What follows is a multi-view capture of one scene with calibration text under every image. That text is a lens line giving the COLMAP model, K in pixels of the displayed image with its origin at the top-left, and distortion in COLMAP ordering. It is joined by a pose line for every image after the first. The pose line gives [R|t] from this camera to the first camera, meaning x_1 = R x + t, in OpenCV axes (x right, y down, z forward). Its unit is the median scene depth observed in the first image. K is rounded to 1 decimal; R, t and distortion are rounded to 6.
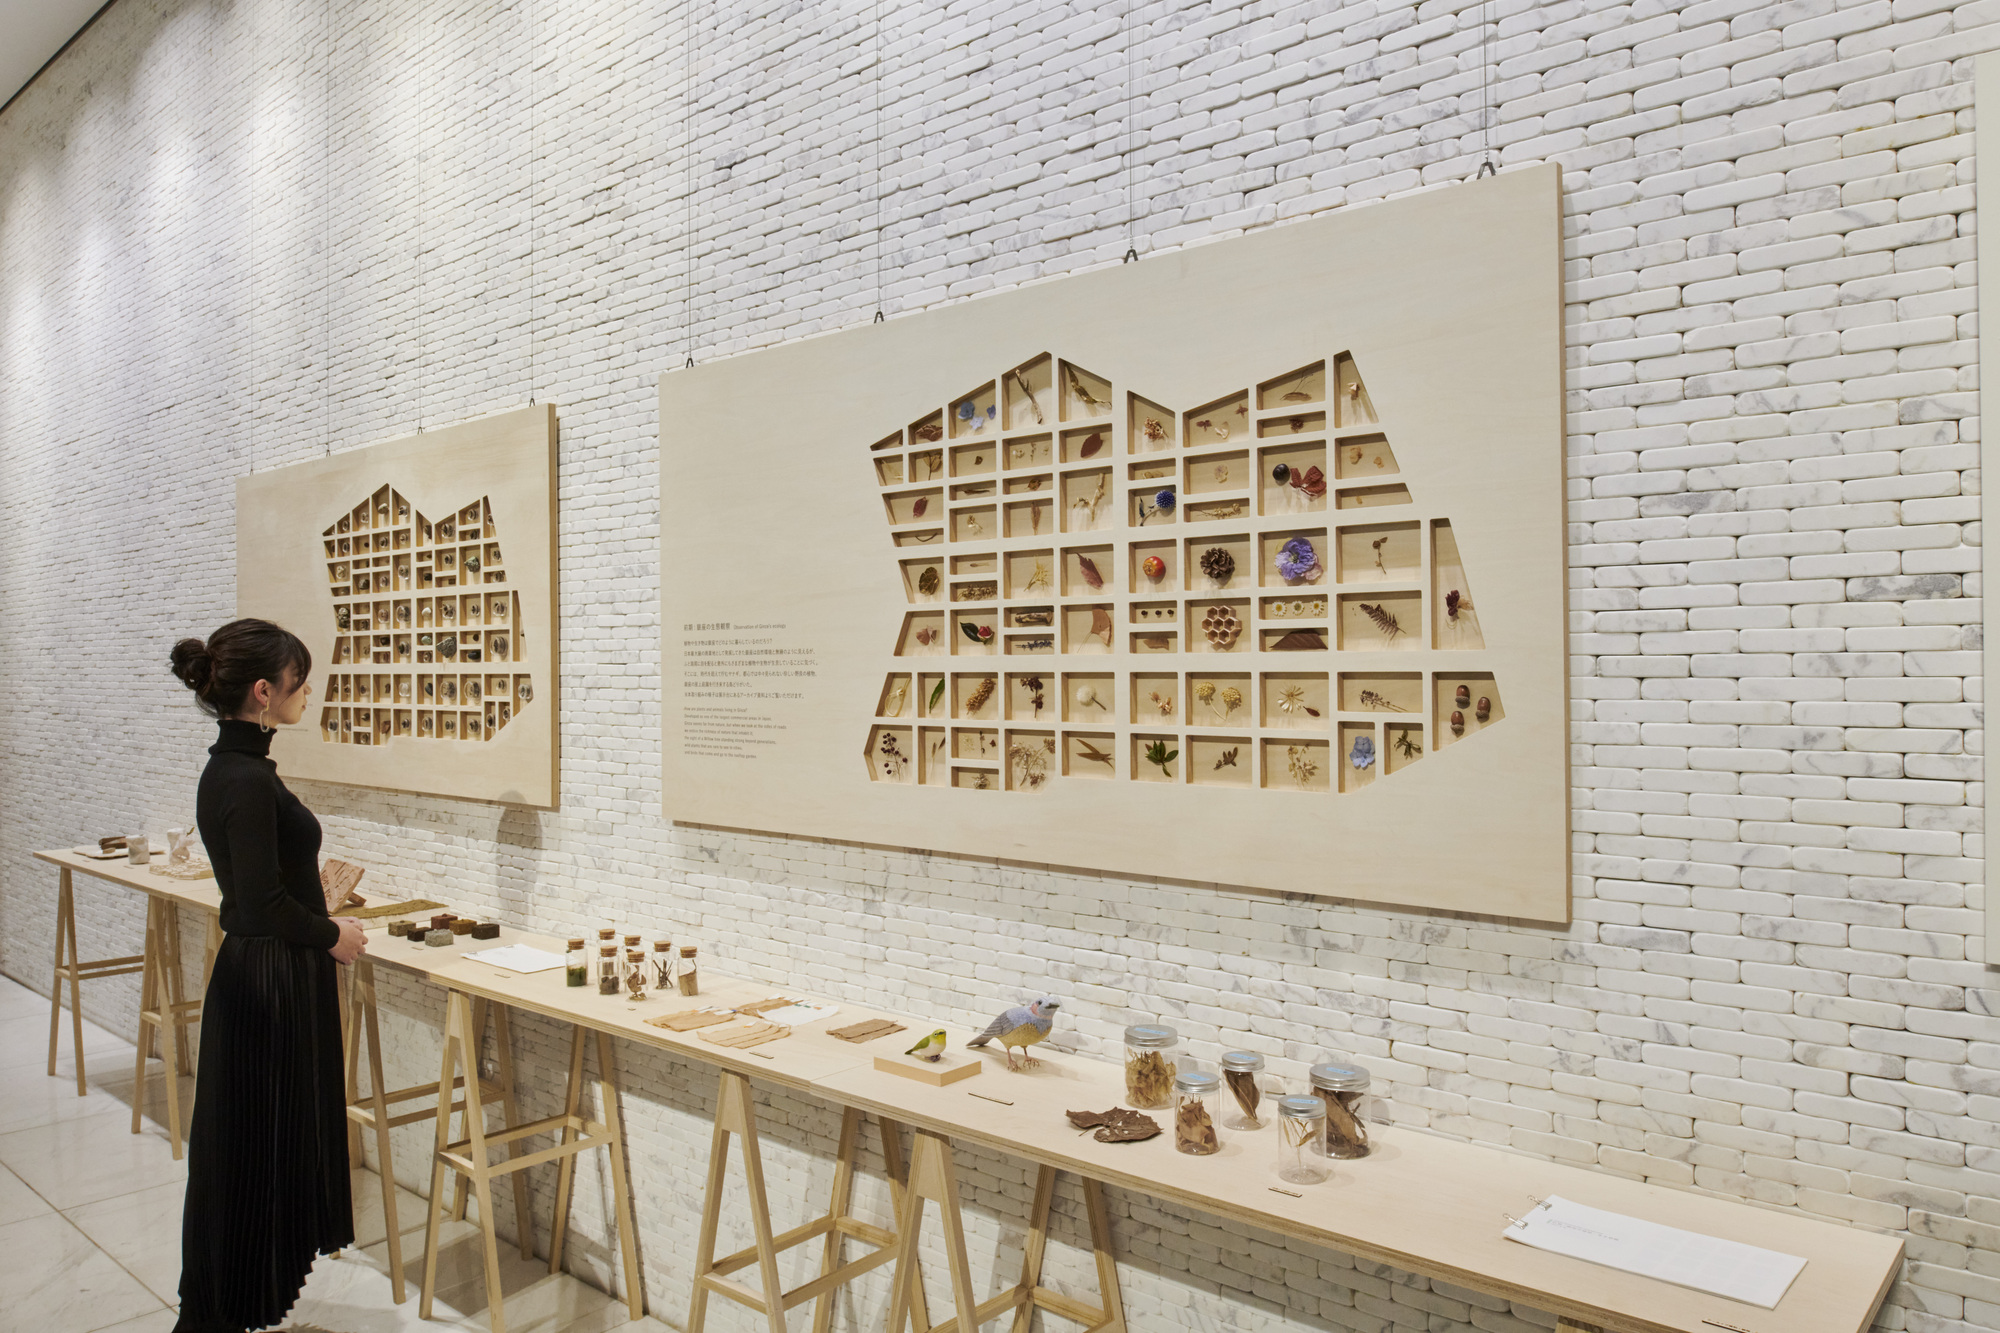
lens RADIAL K [[1424.7, 0, 1000.0], [0, 1424.7, 666.5], [0, 0, 1]] dist [-0.015234, -0.005150]
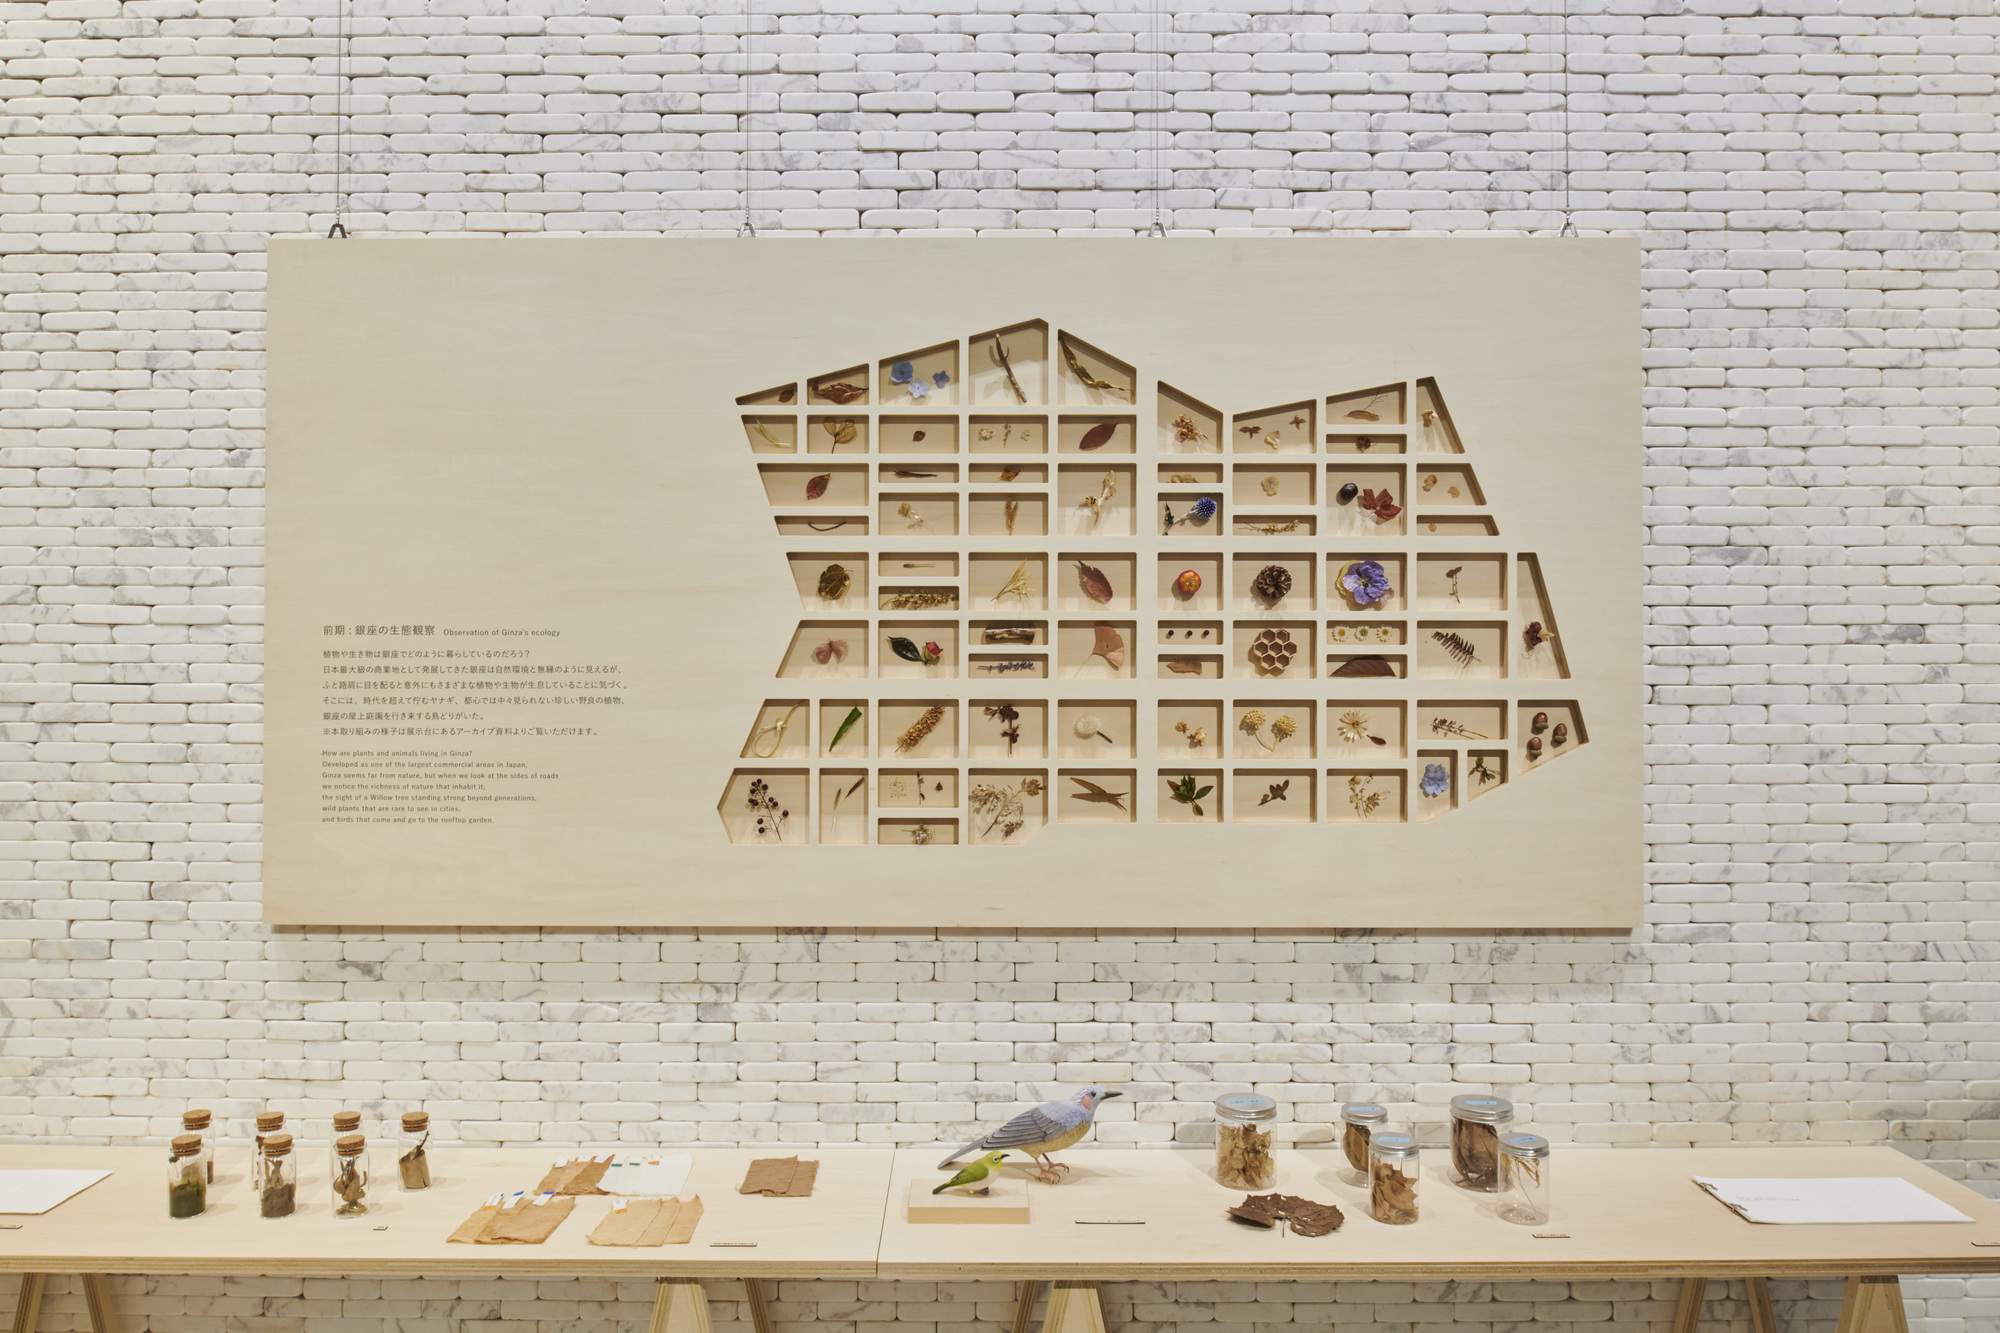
lens RADIAL K [[1424.7, 0, 1000.0], [0, 1424.7, 666.5], [0, 0, 1]] dist [-0.015234, -0.005150]
pose [[0.748182, 0.010820, 0.663406, -0.610395], [-0.004465, 0.999926, -0.011274, -0.006484], [-0.663479, 0.005473, 0.748175, 0.435408]]
